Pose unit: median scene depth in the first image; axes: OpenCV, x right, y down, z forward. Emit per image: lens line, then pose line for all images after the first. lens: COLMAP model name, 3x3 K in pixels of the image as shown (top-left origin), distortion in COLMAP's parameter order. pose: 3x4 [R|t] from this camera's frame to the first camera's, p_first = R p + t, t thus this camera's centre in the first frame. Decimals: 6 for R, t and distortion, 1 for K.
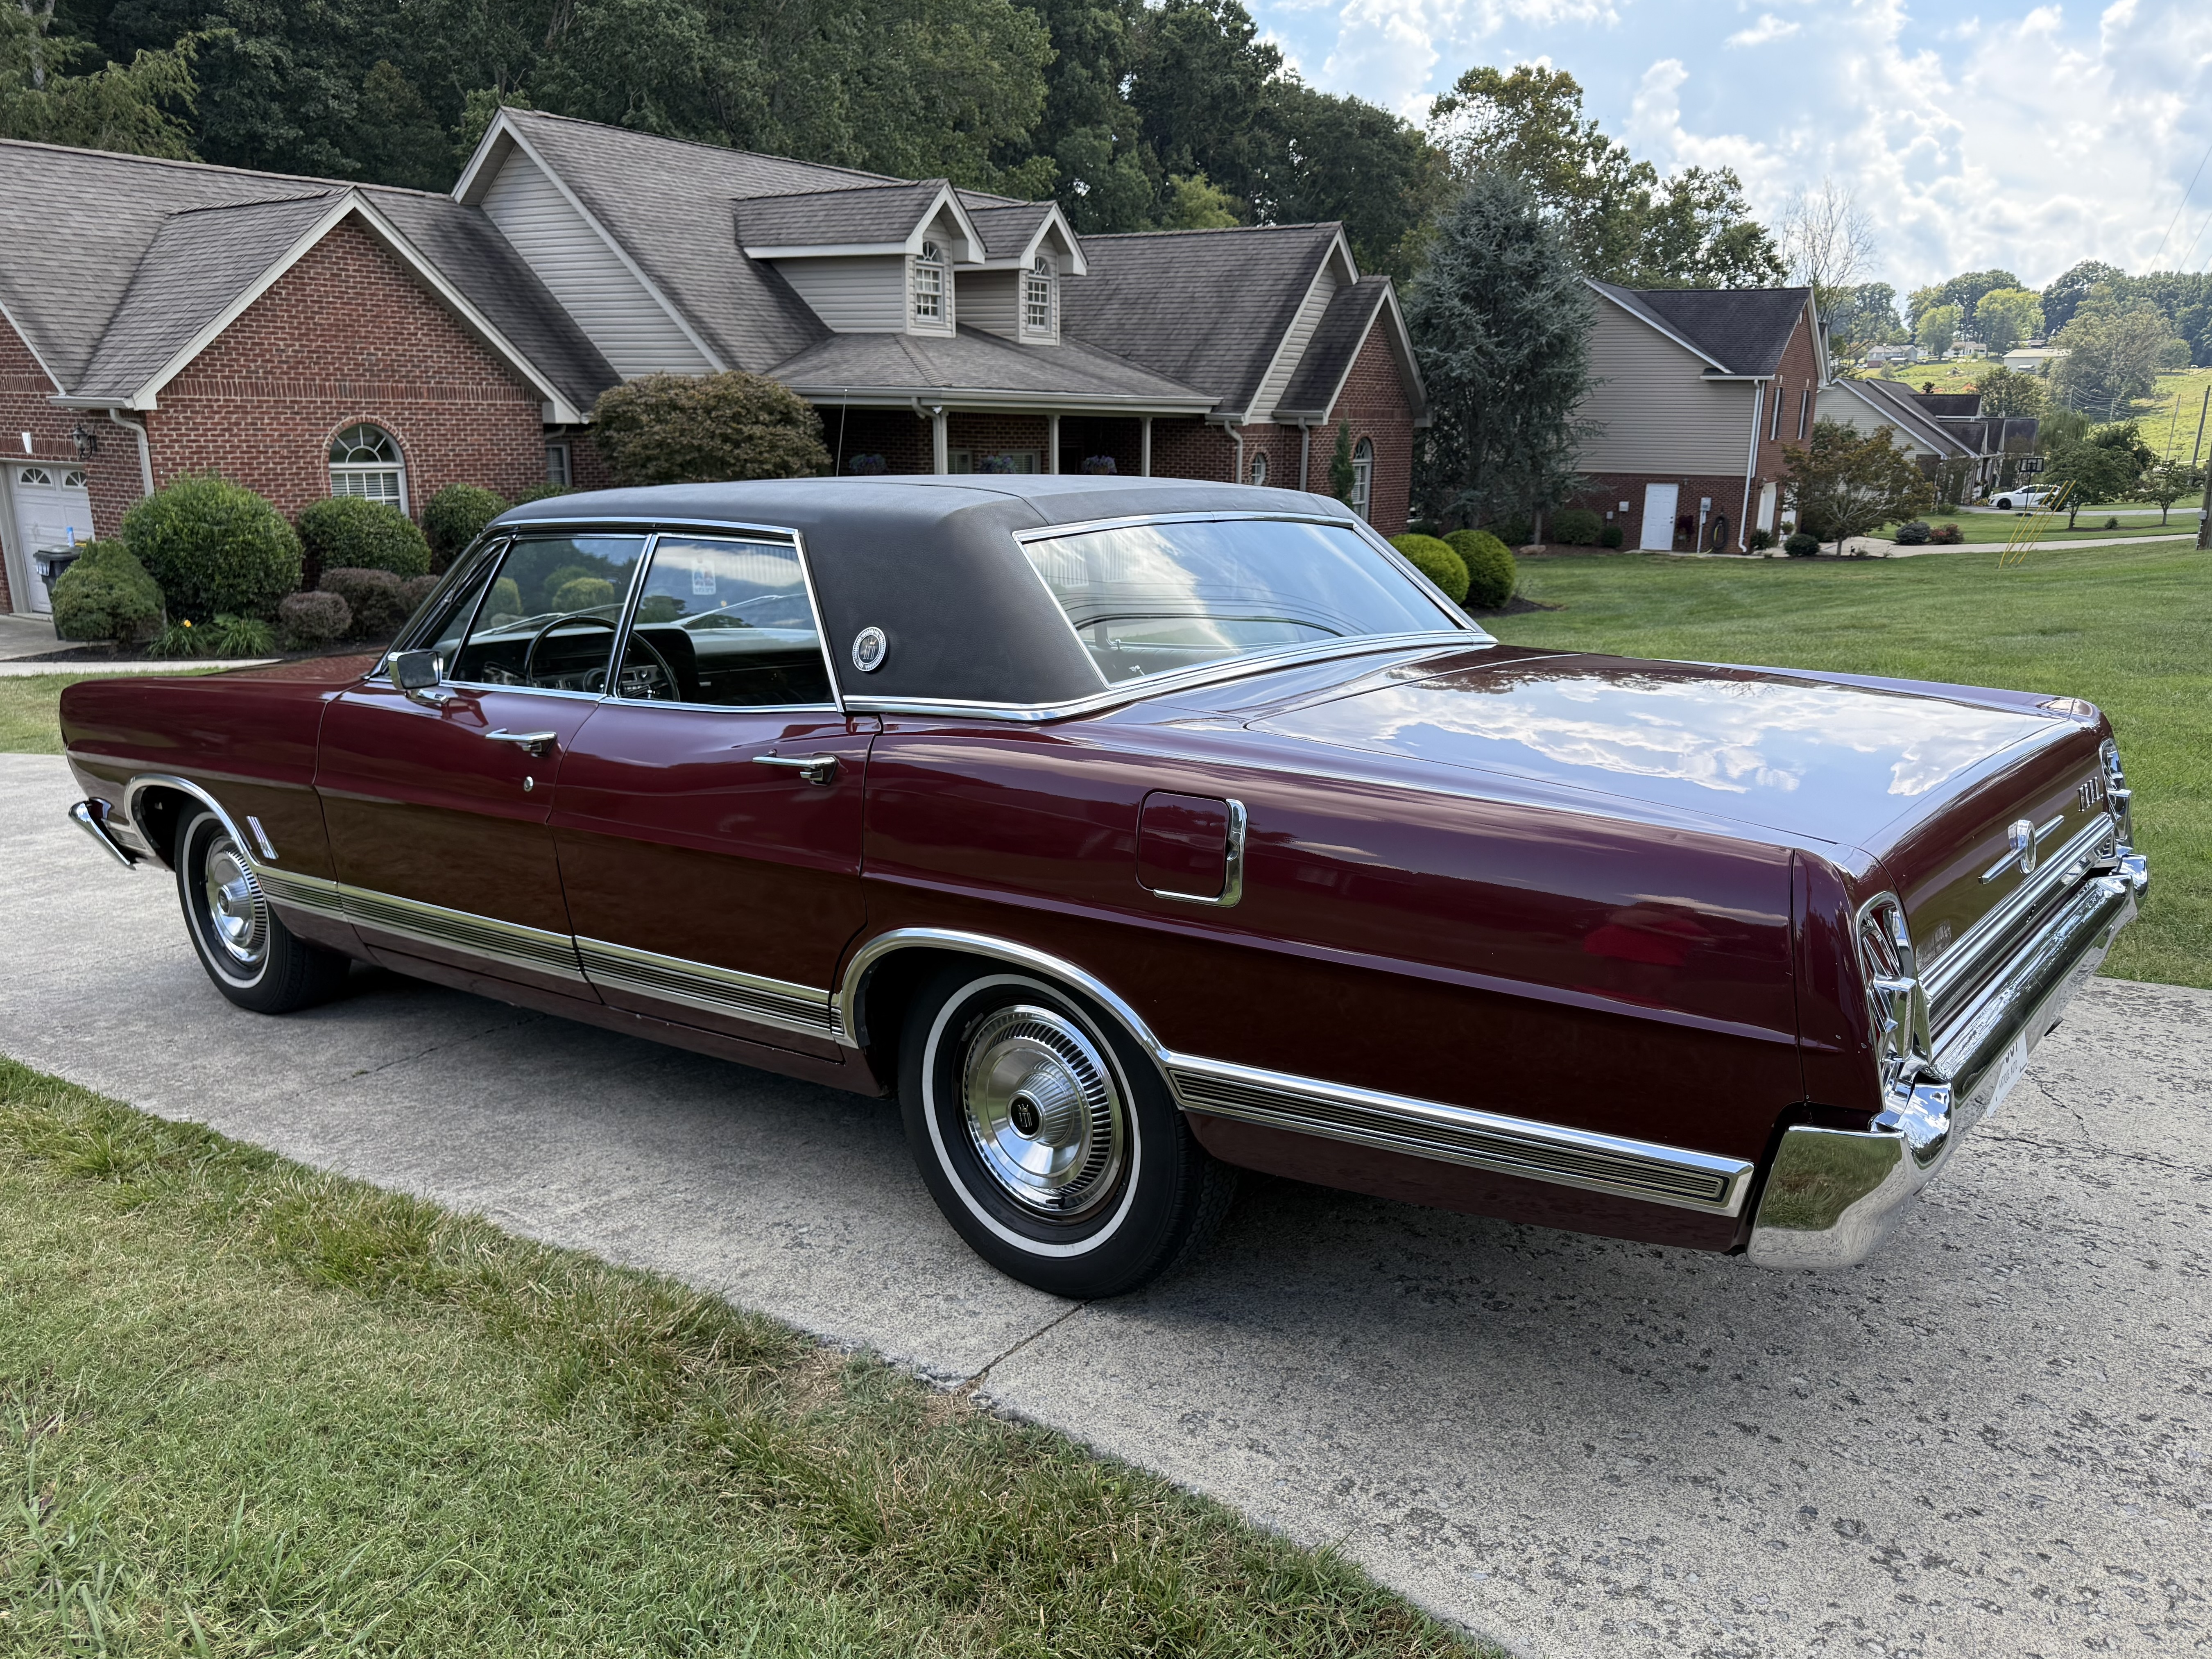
lens RADIAL K [[1741.0, 0, 1106.0], [0, 1741.0, 1114.5], [0, 0, 1]] dist [0.004944, -0.008125]
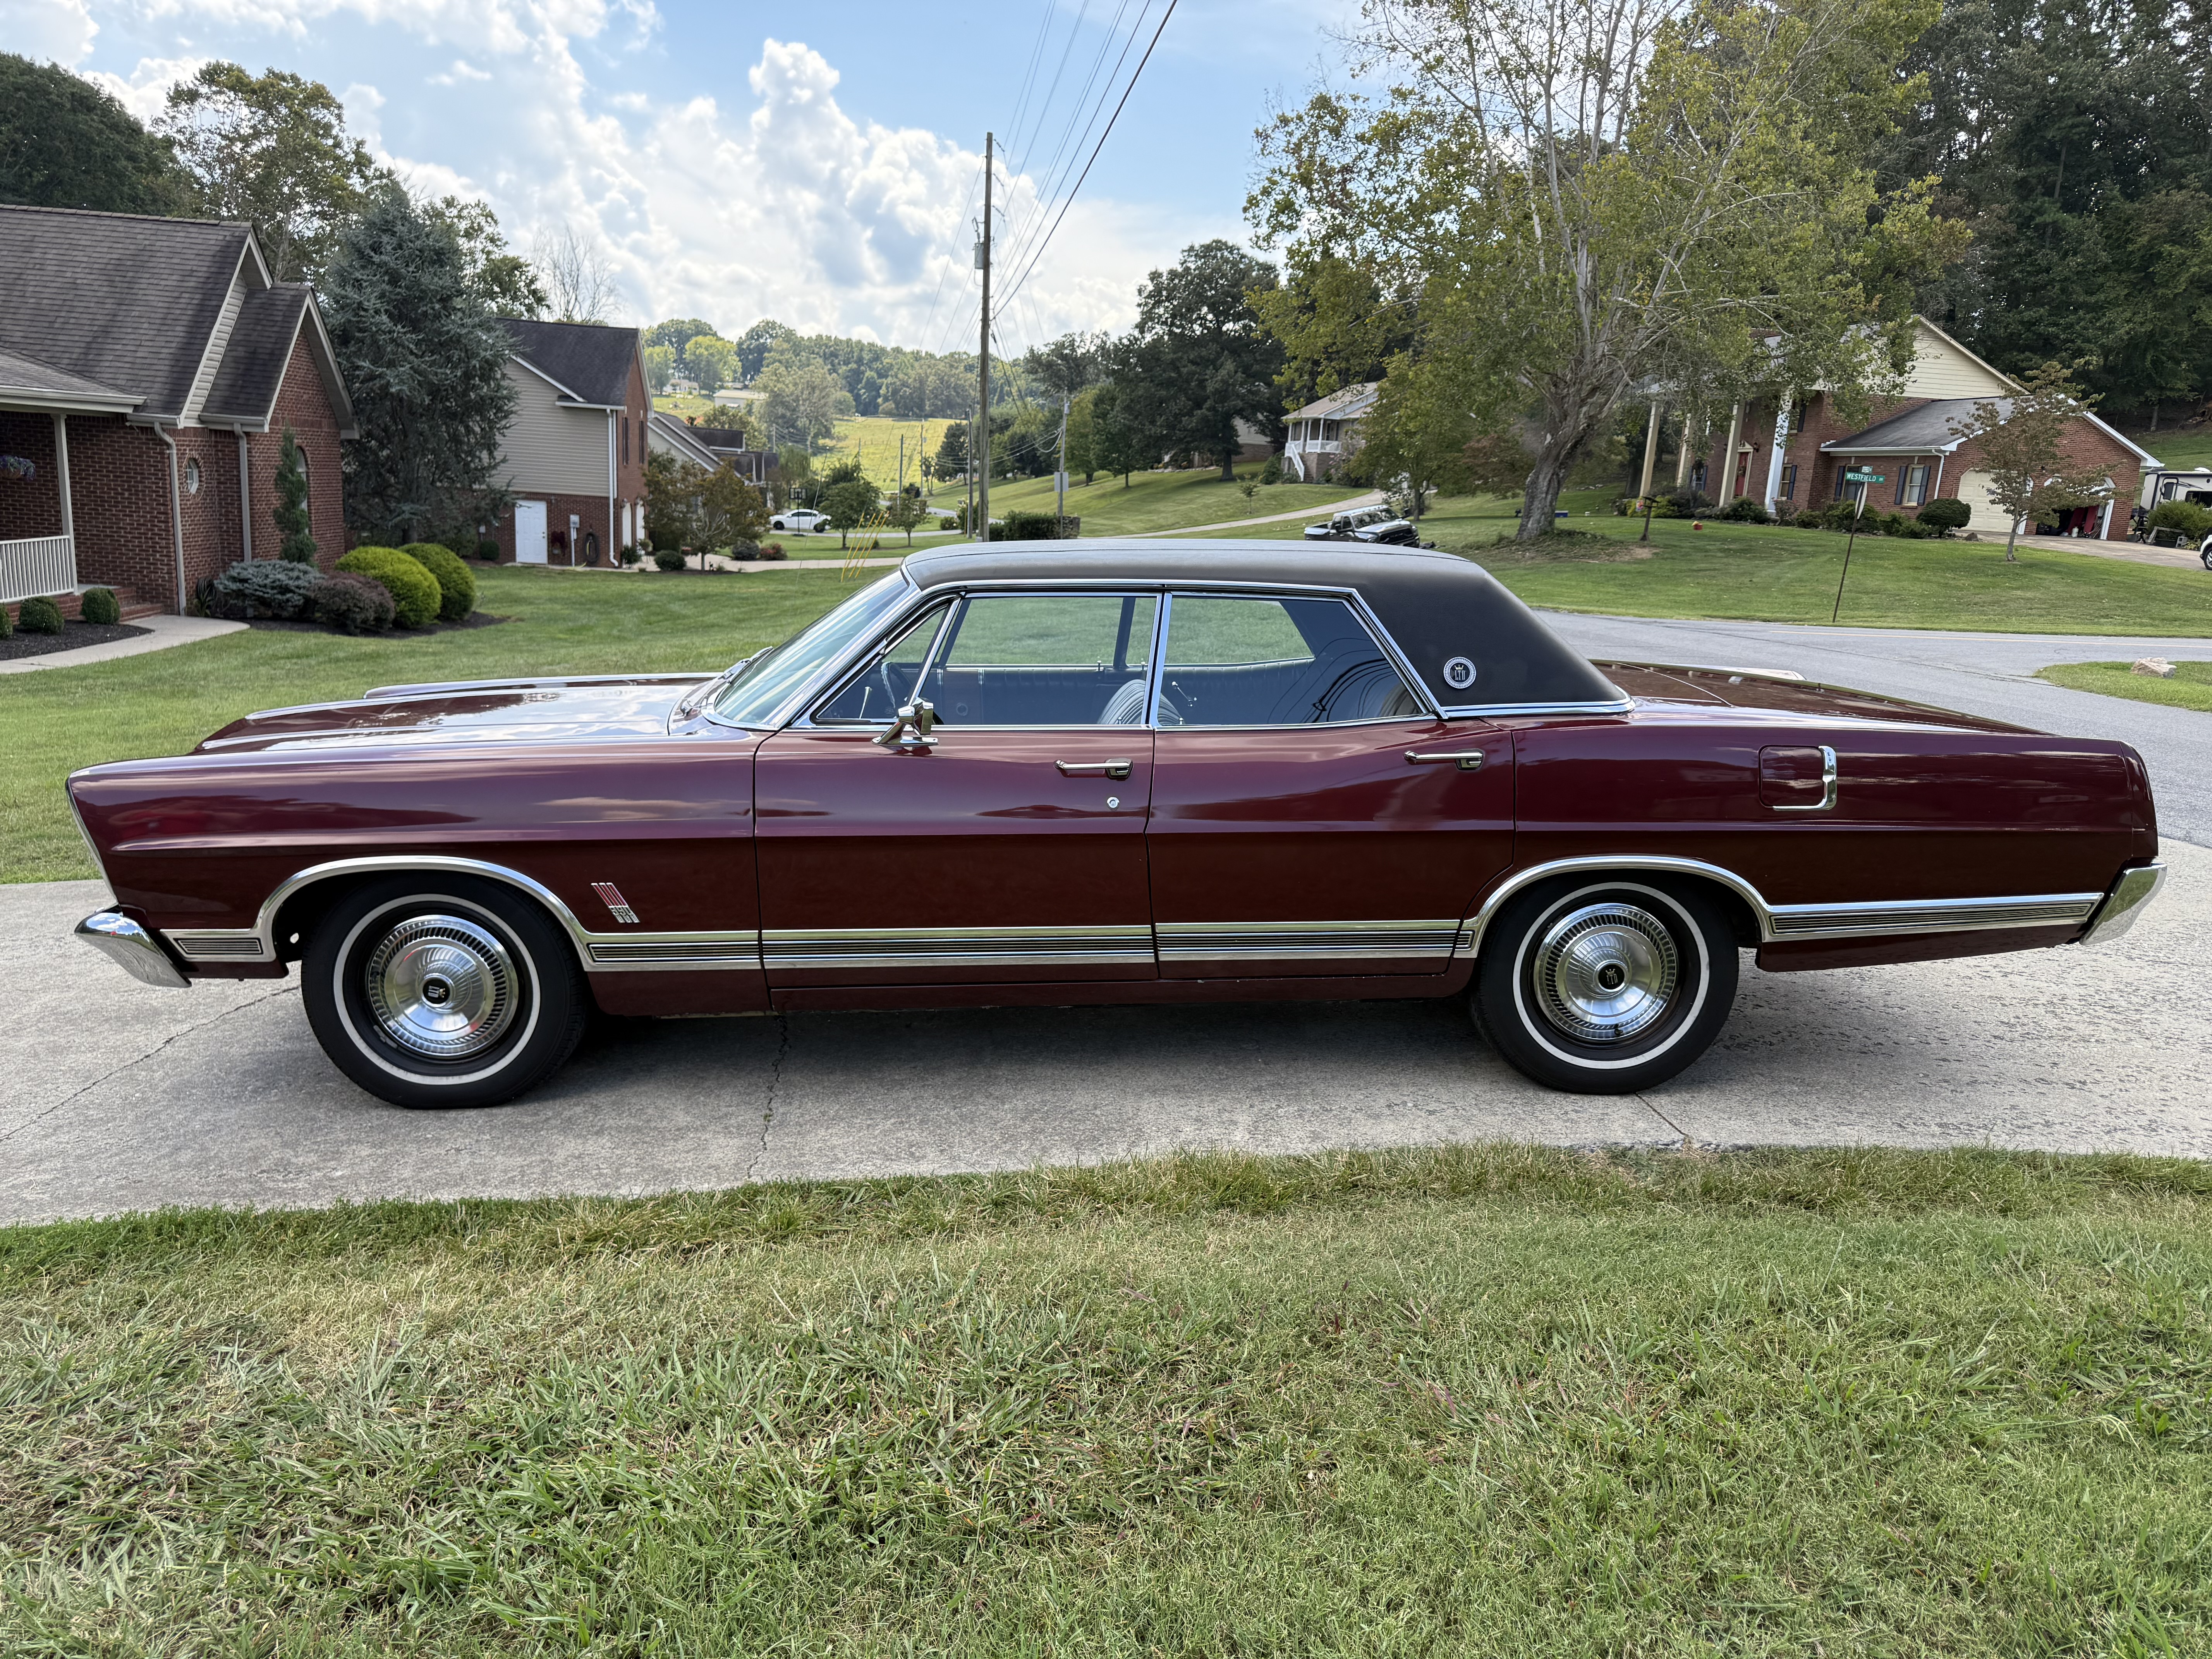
lens RADIAL K [[1739.2, 0, 1109.3], [0, 1739.2, 1046.1], [0, 0, 1]] dist [0.019001, -0.024498]
pose [[0.736068, -0.174262, 0.654092, -0.148618], [0.199548, 0.979215, 0.036323, -0.009008], [-0.646826, 0.103787, 0.755542, 0.015861]]
